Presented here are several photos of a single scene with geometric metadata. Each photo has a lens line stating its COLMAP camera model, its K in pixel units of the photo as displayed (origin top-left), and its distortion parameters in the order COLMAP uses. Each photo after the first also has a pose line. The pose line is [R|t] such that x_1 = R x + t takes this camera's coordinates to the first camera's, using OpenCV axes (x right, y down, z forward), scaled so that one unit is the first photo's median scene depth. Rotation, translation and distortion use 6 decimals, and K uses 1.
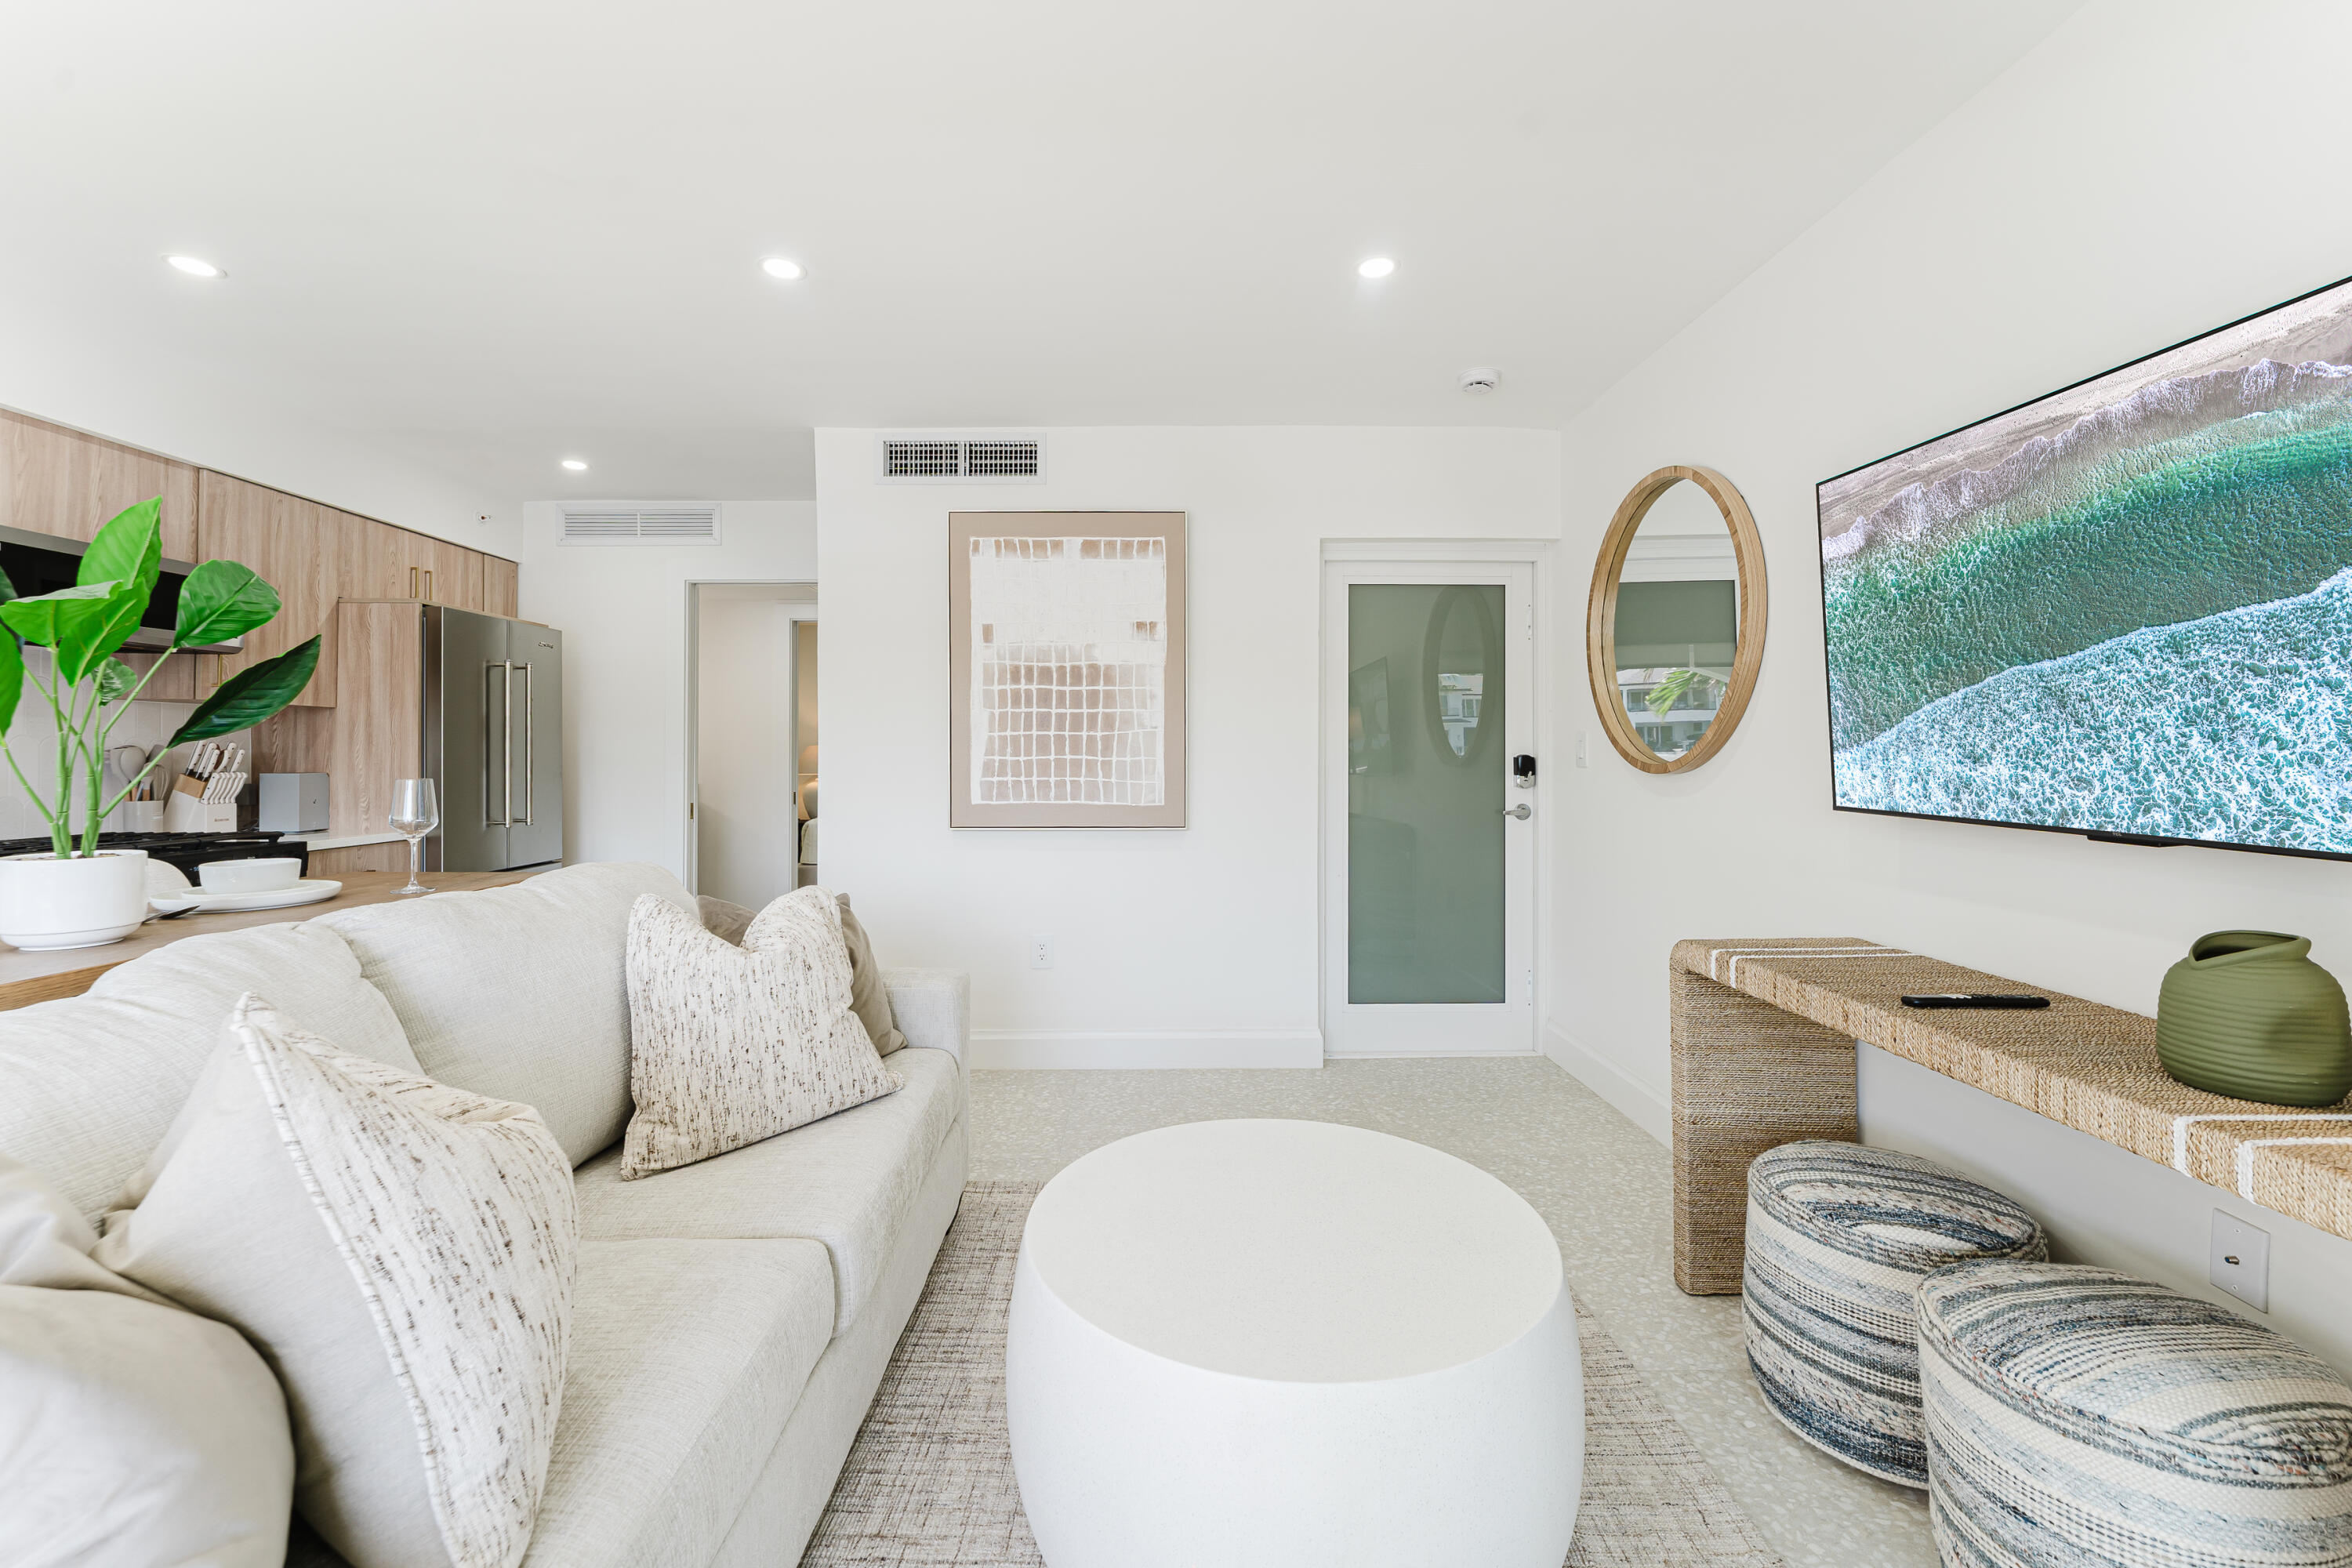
lens RADIAL K [[960.4, 0, 1156.2], [0, 960.4, 740.2], [0, 0, 1]] dist [-0.003774, -0.000557]
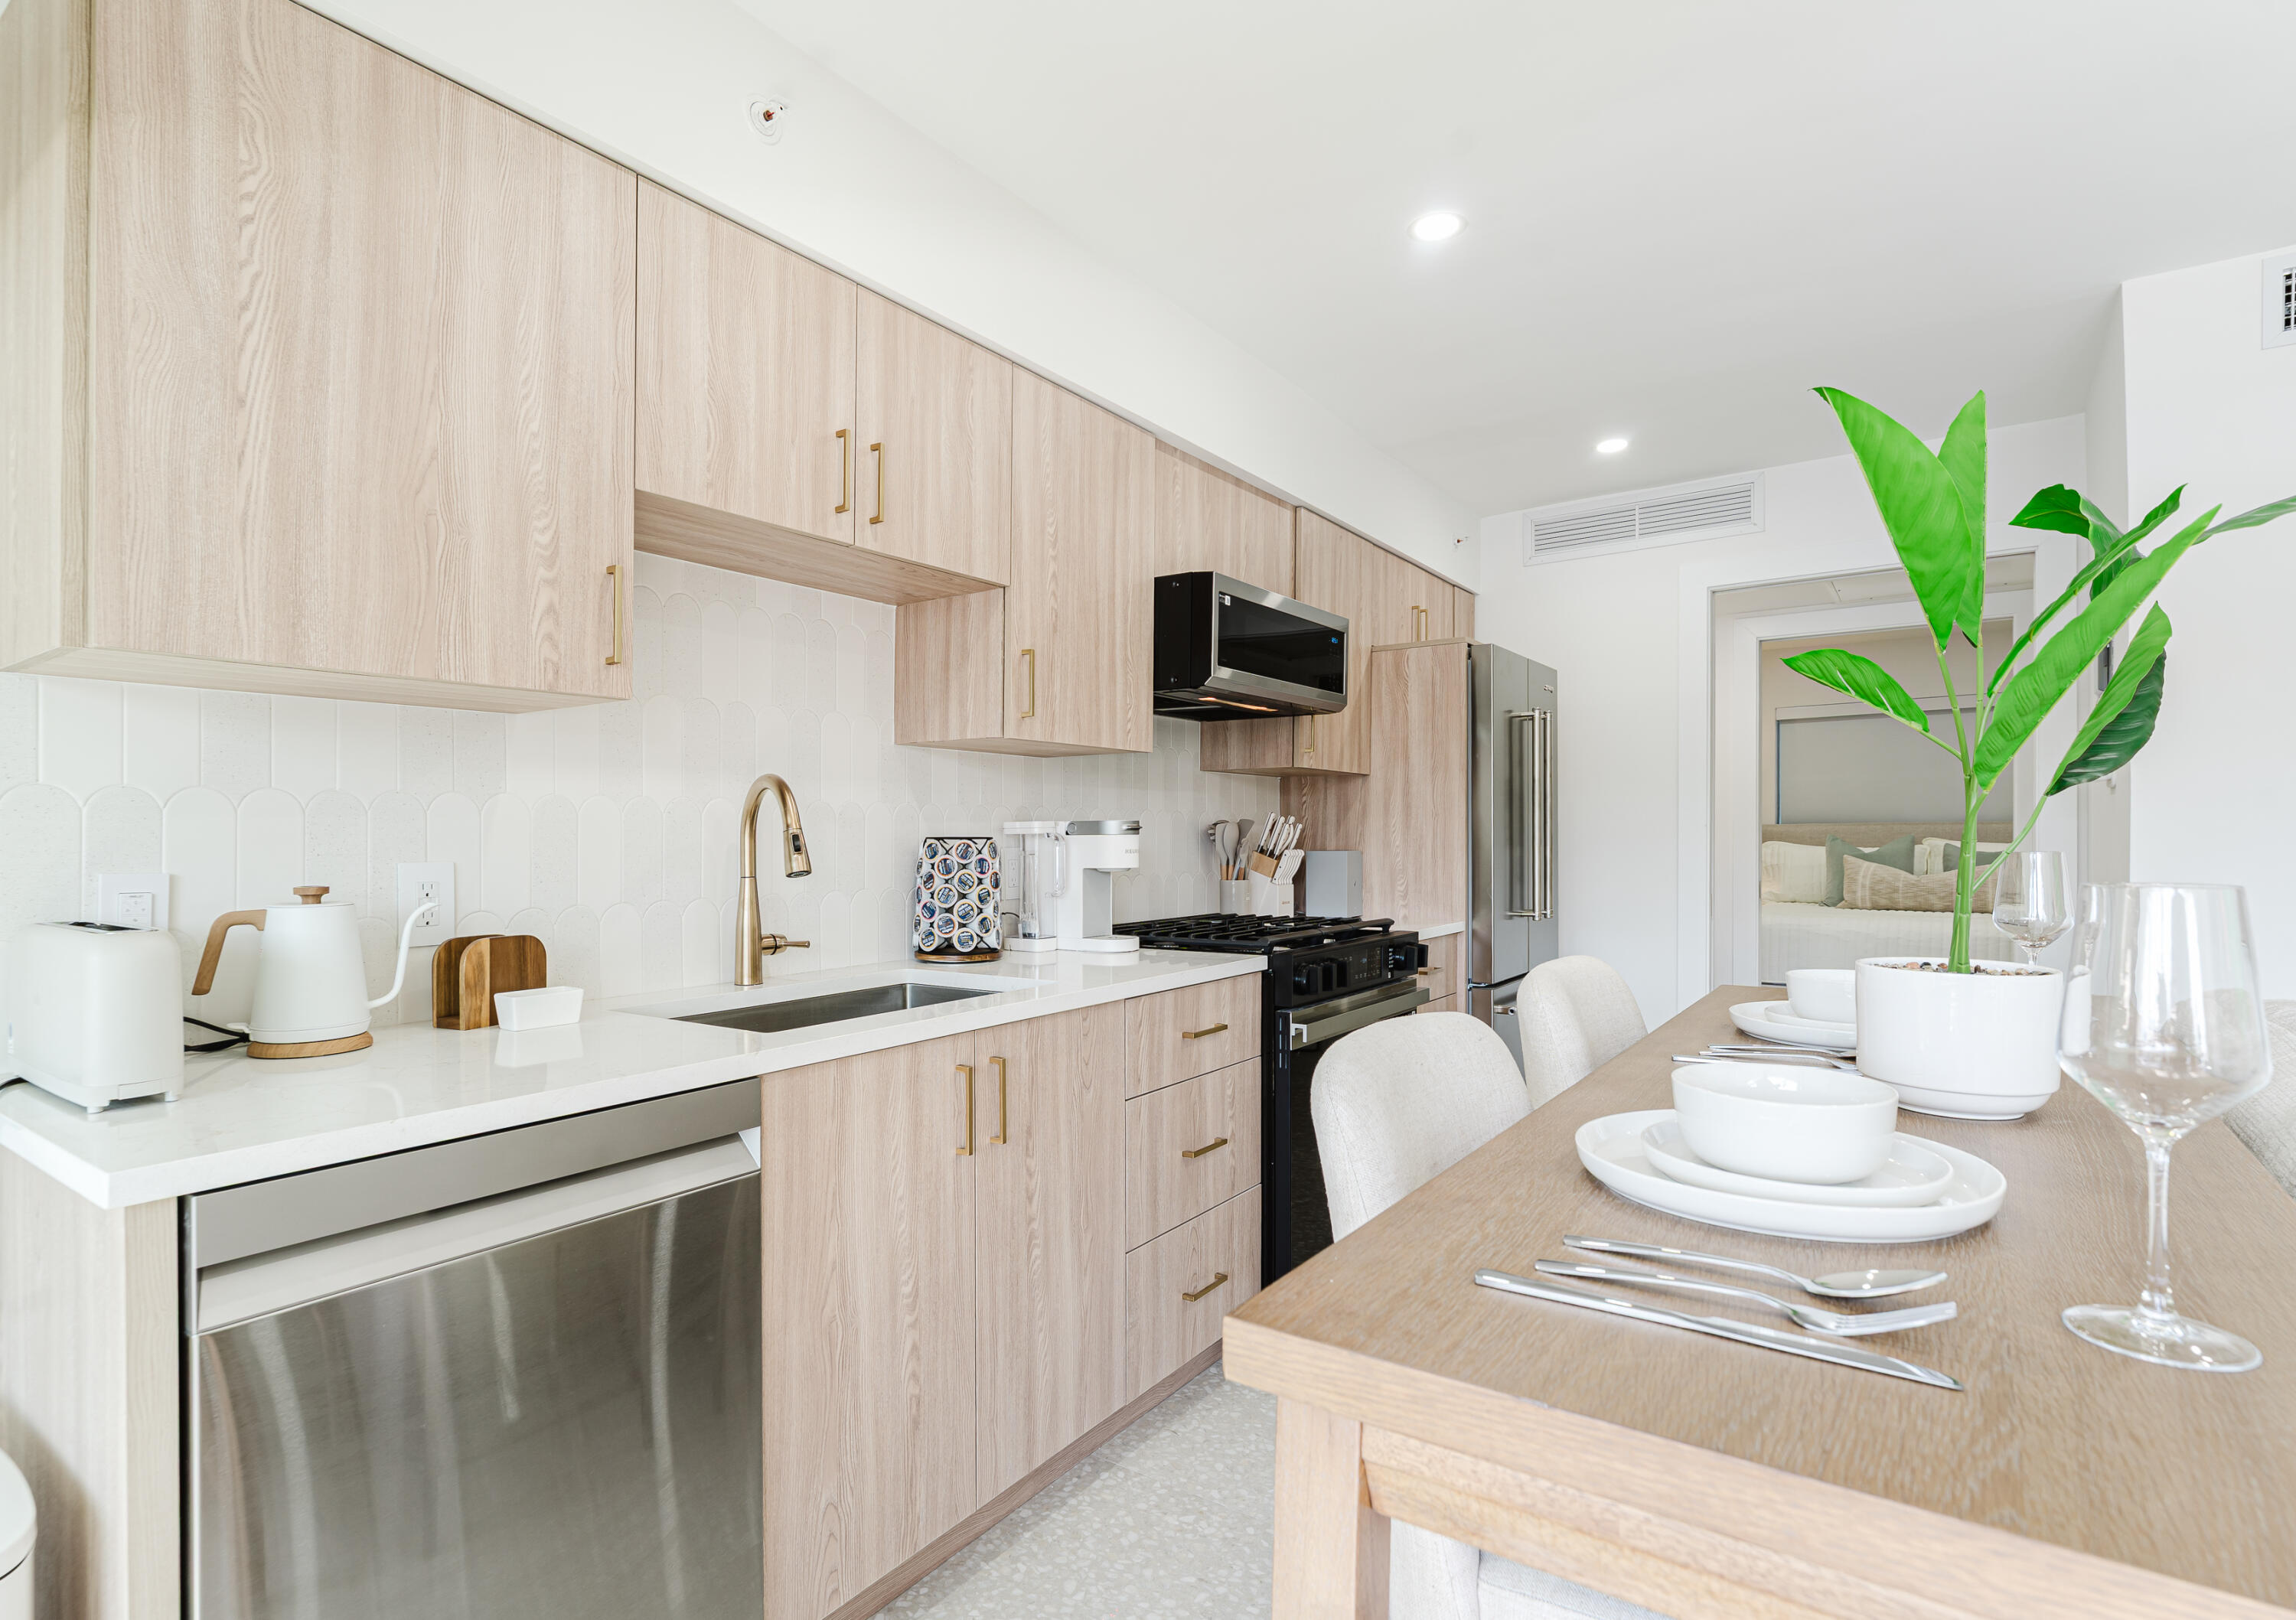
lens RADIAL K [[1161.8, 0, 1089.7], [0, 1161.8, 813.1], [0, 0, 1]] dist [0.013823, -0.017750]
pose [[0.805870, -0.014695, -0.591911, -0.451430], [0.013036, 0.999890, -0.007076, 0.004439], [0.591949, -0.002013, 0.805973, 0.013567]]
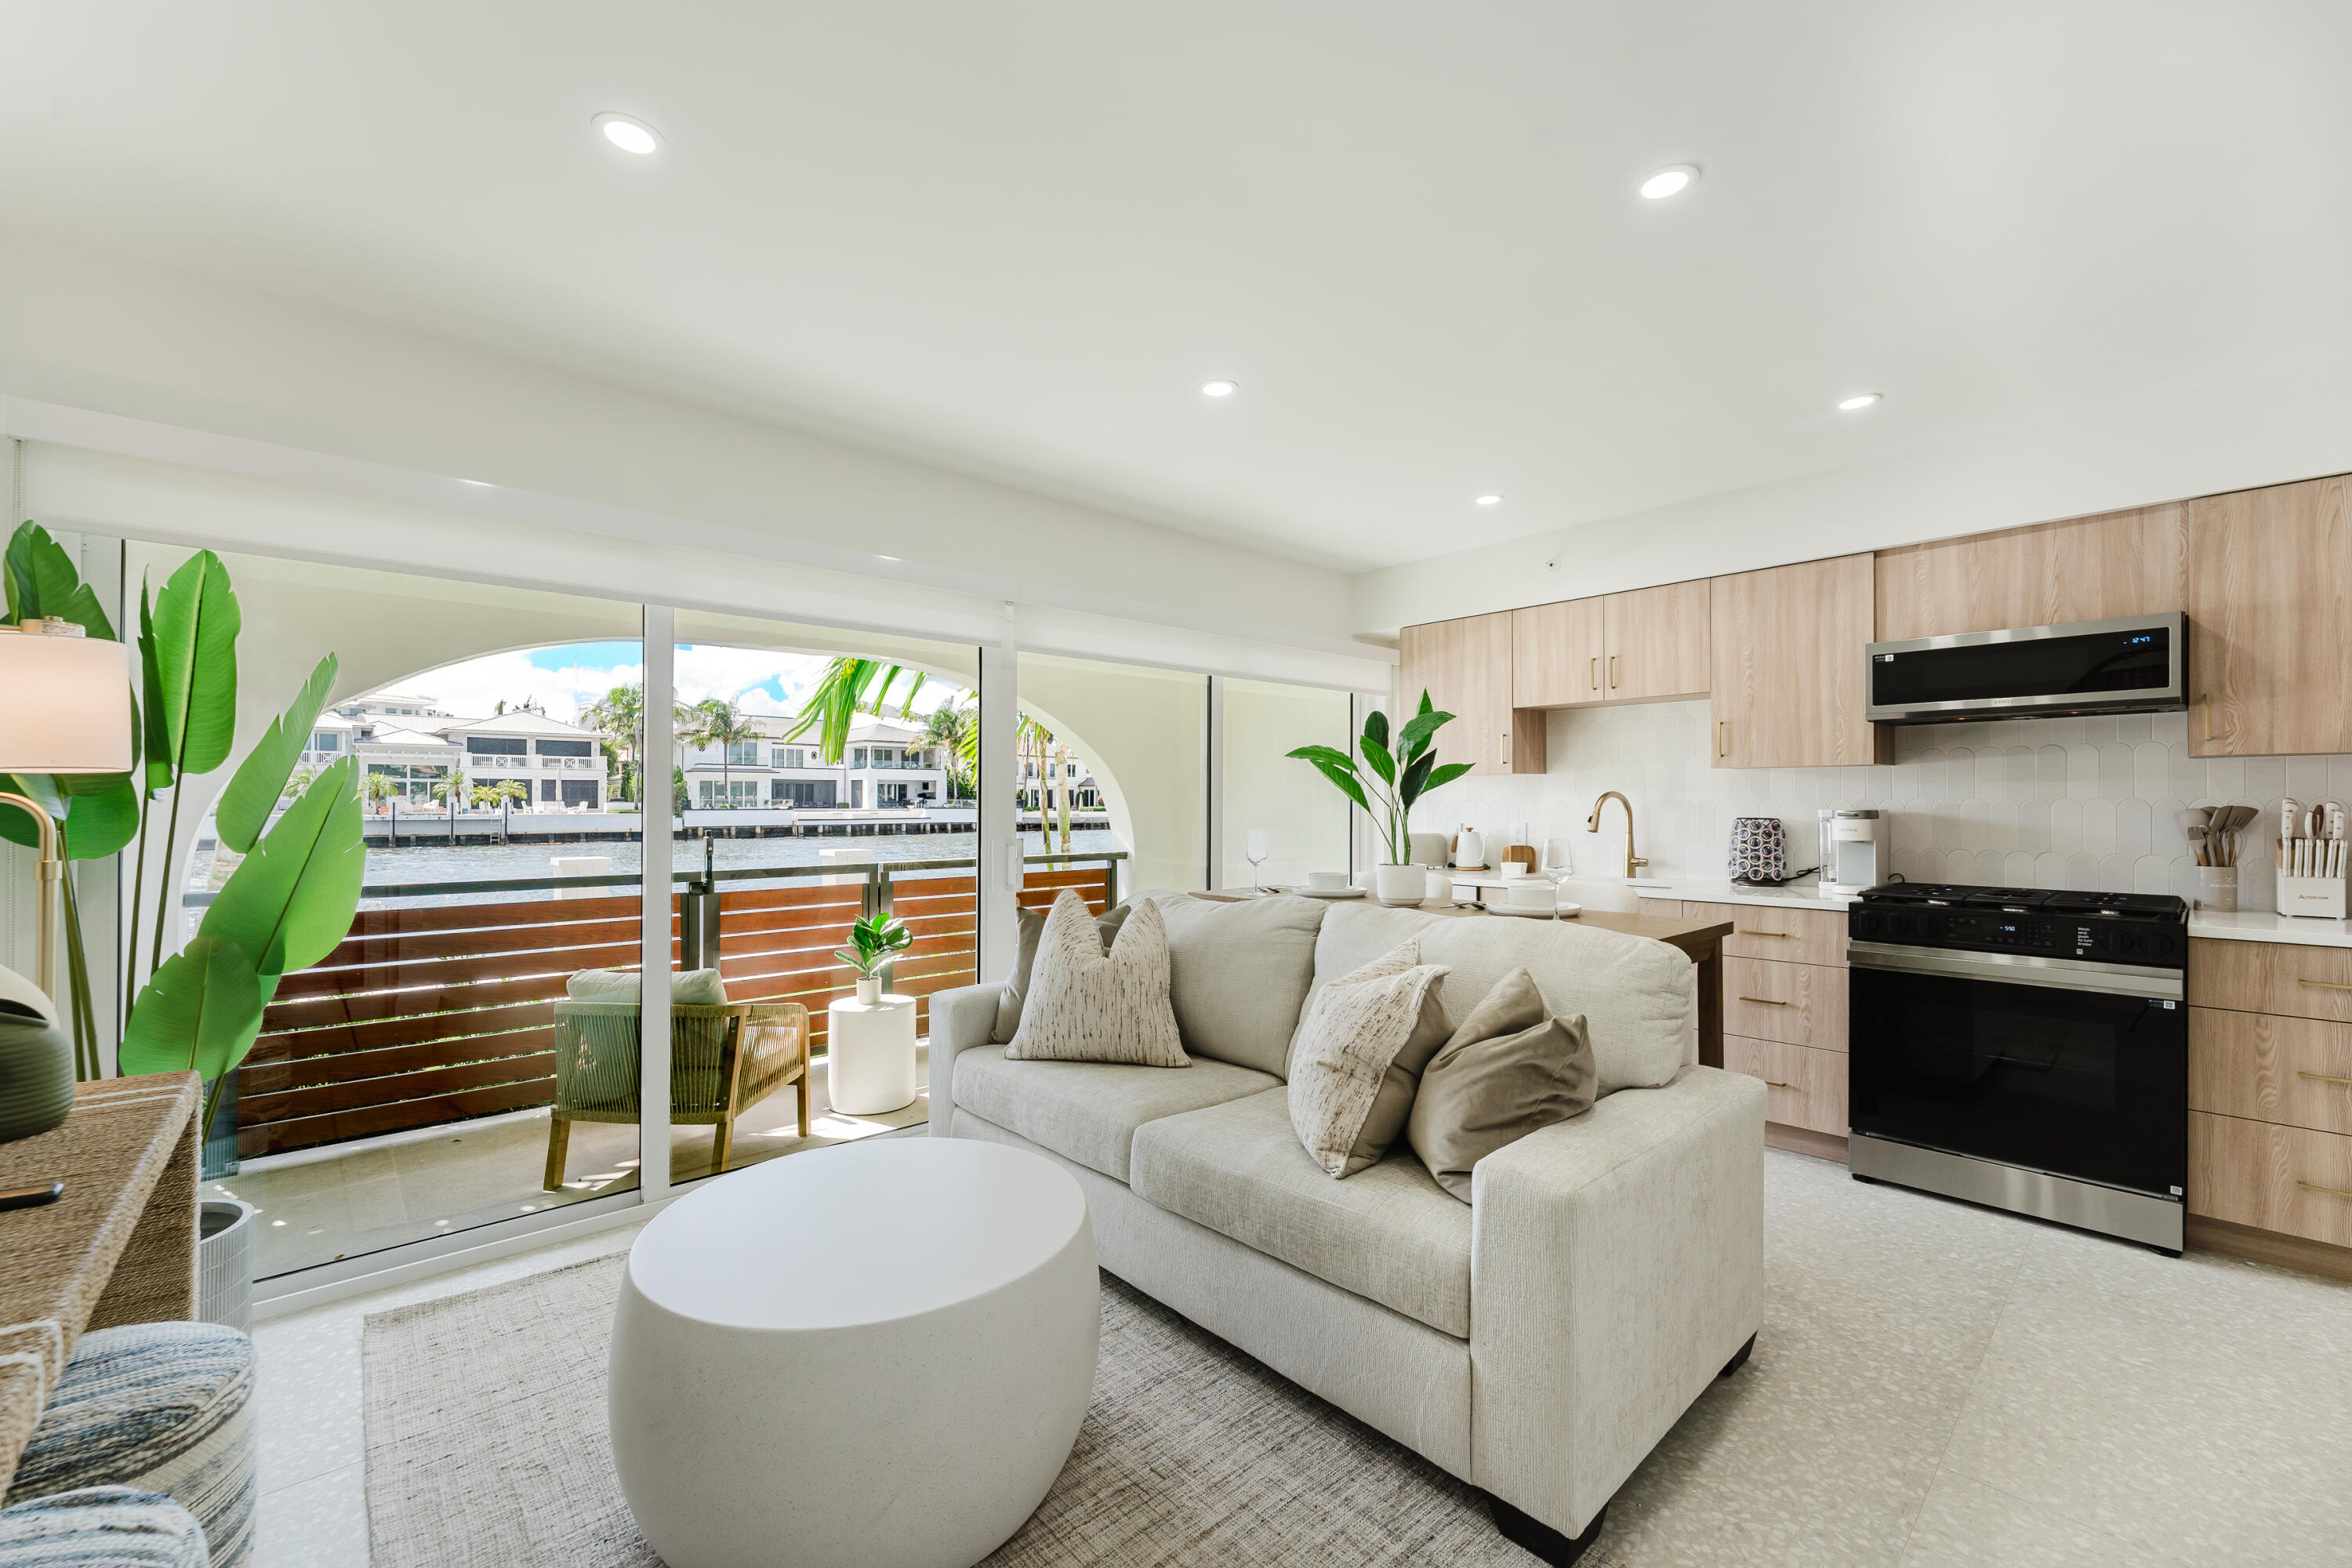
lens RADIAL K [[953.5, 0, 1165.2], [0, 953.5, 787.3], [0, 0, 1]] dist [-0.000648, -0.000105]
pose [[-0.748802, -0.009349, -0.662728, 0.275999], [0.011981, 0.999546, -0.027638, -0.000669], [0.662686, -0.028636, -0.748350, 0.899581]]
